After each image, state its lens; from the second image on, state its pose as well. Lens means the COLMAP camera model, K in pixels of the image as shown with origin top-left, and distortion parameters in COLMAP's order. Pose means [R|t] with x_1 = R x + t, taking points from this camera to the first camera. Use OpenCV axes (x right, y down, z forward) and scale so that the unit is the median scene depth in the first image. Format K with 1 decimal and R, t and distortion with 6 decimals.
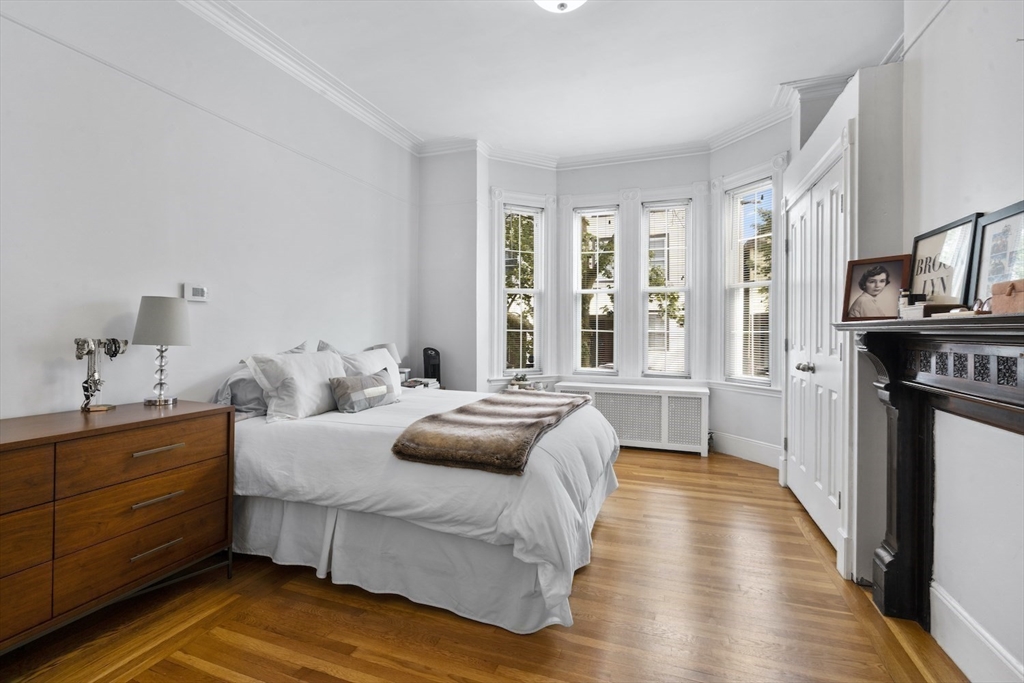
lens RADIAL K [[474.5, 0, 504.9], [0, 474.5, 333.5], [0, 0, 1]] dist [0.002080, 0.000034]
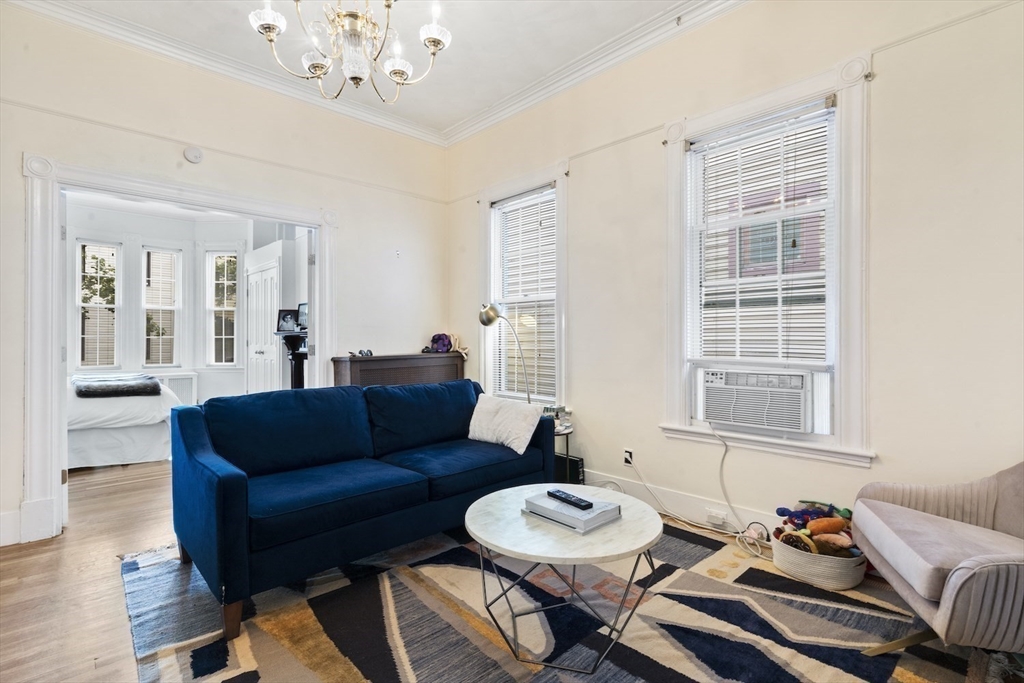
lens RADIAL K [[474.5, 0, 504.6], [0, 474.5, 340.5], [0, 0, 1]] dist [0.002080, 0.000034]
pose [[0.452883, -0.003277, 0.891564, -1.167122], [0.004928, 0.999987, 0.001173, 0.029102], [-0.891556, 0.003863, 0.452893, -1.448735]]
